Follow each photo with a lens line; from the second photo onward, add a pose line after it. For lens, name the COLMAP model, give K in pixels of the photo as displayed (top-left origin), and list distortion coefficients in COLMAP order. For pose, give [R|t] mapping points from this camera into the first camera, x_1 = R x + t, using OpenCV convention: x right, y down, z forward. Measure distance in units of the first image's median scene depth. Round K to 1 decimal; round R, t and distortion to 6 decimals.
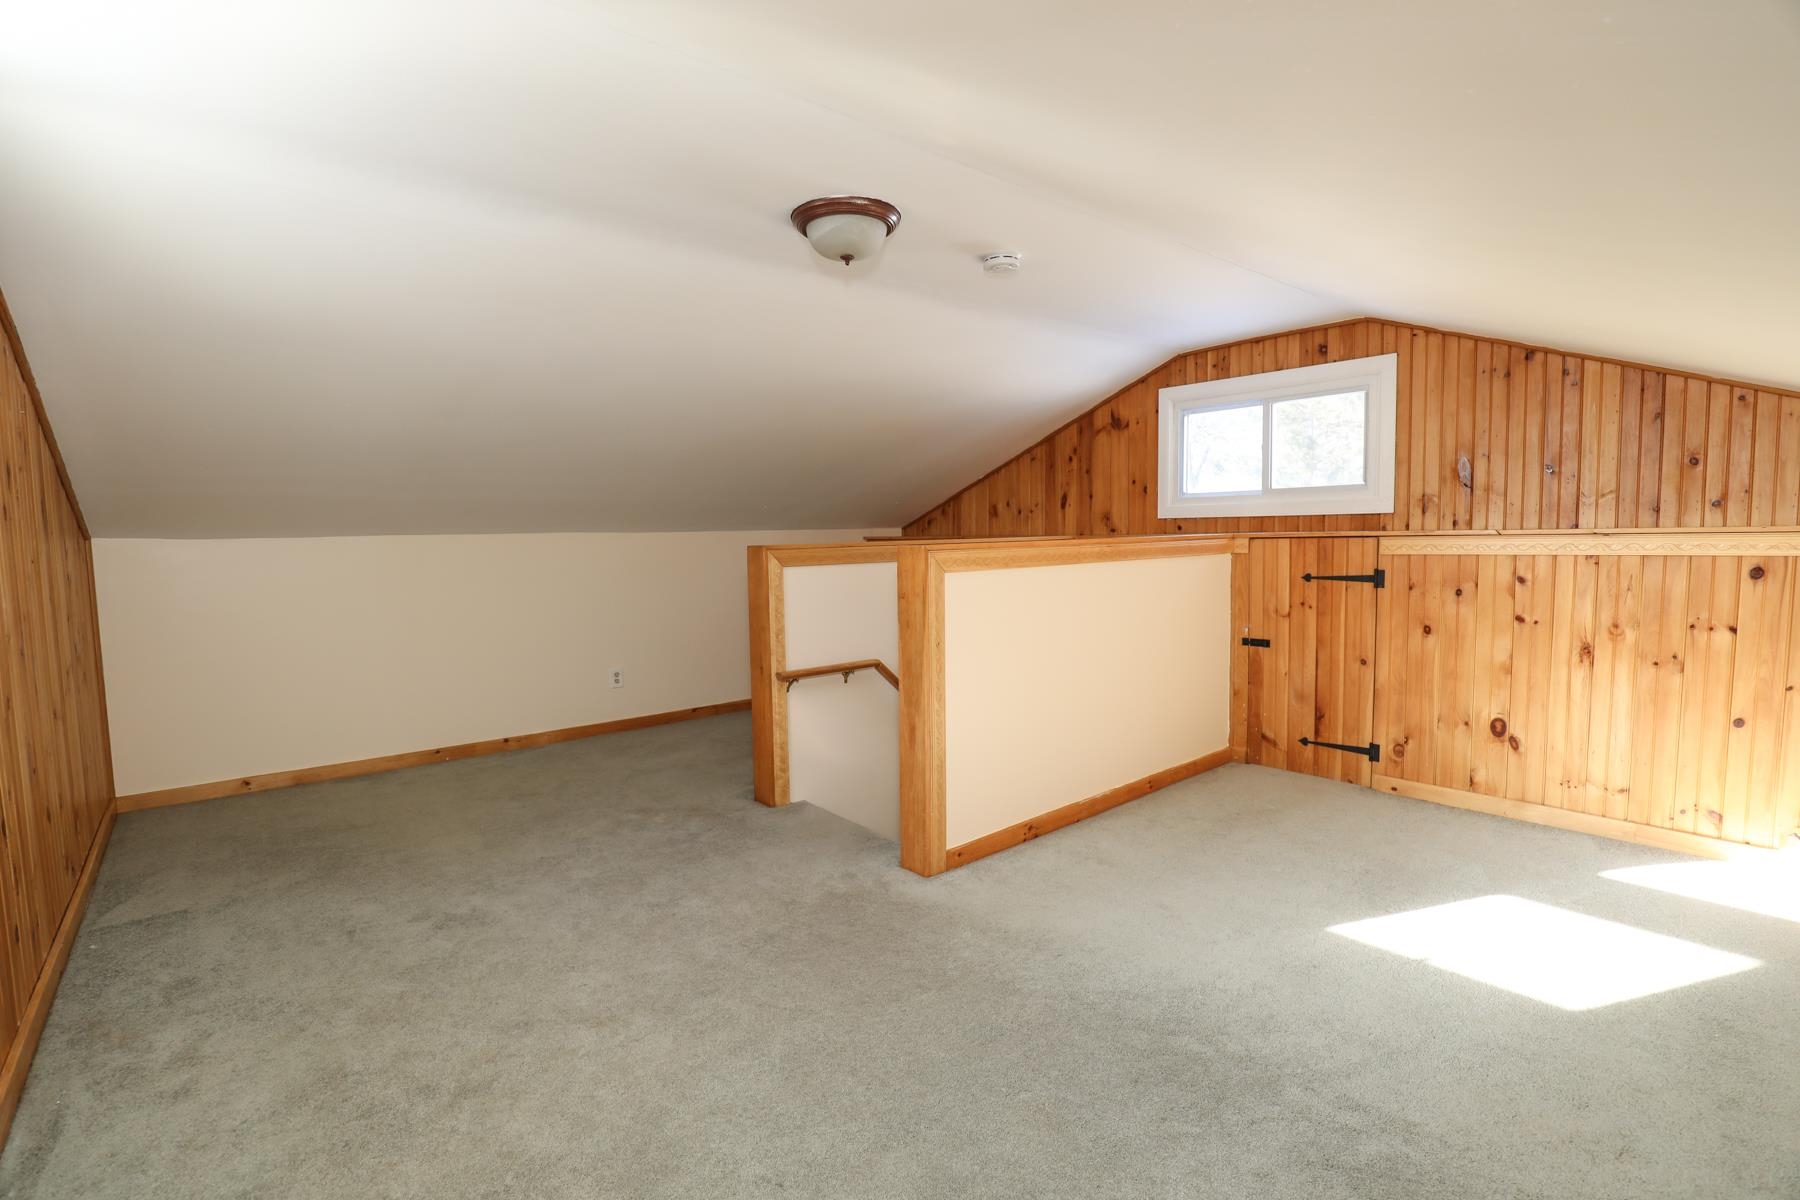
lens RADIAL K [[849.0, 0, 904.2], [0, 849.0, 606.9], [0, 0, 1]] dist [-0.036920, 0.006339]
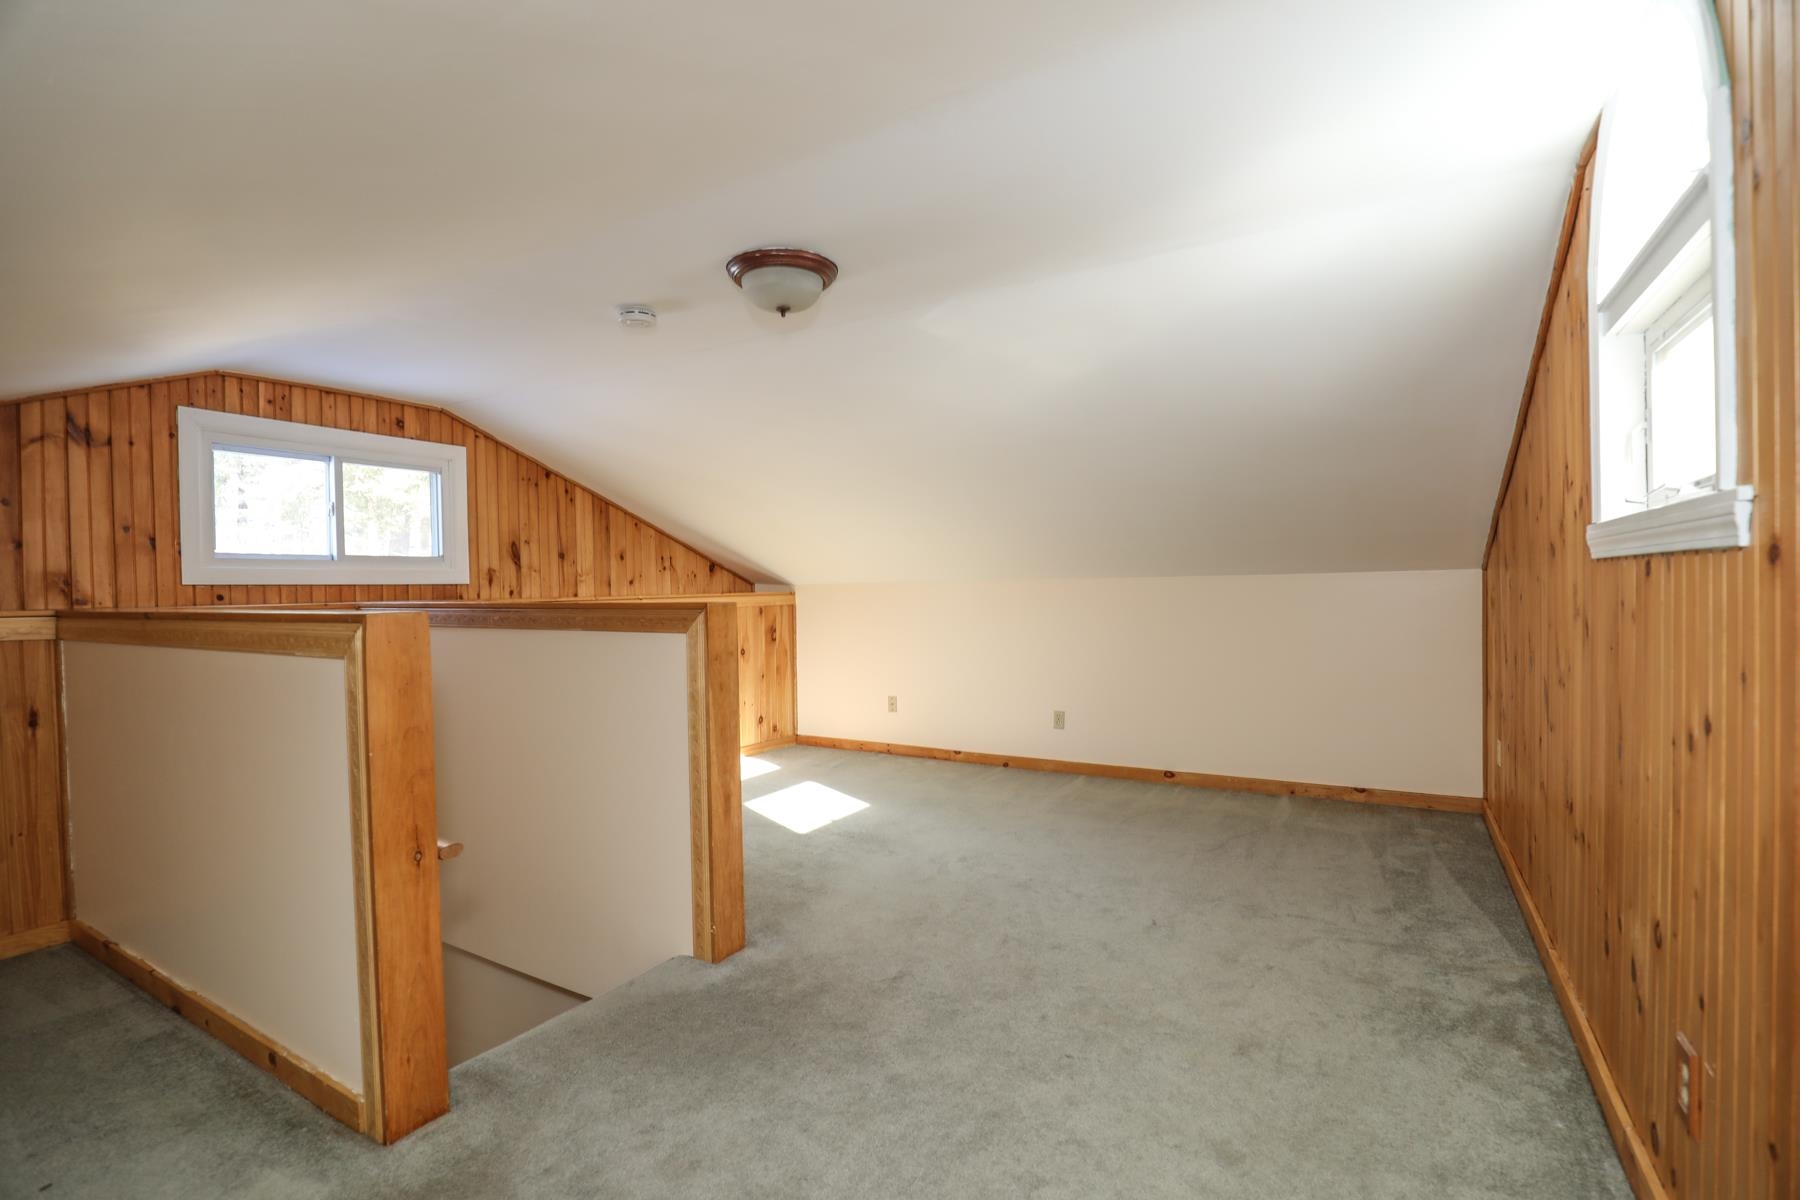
lens RADIAL K [[849.0, 0, 900.8], [0, 849.0, 594.5], [0, 0, 1]] dist [-0.036920, 0.006339]
pose [[-0.341657, 0.014581, 0.939712, -0.679155], [0.100899, 0.994670, 0.021251, -0.059335], [-0.934393, 0.102076, -0.341307, 0.806157]]
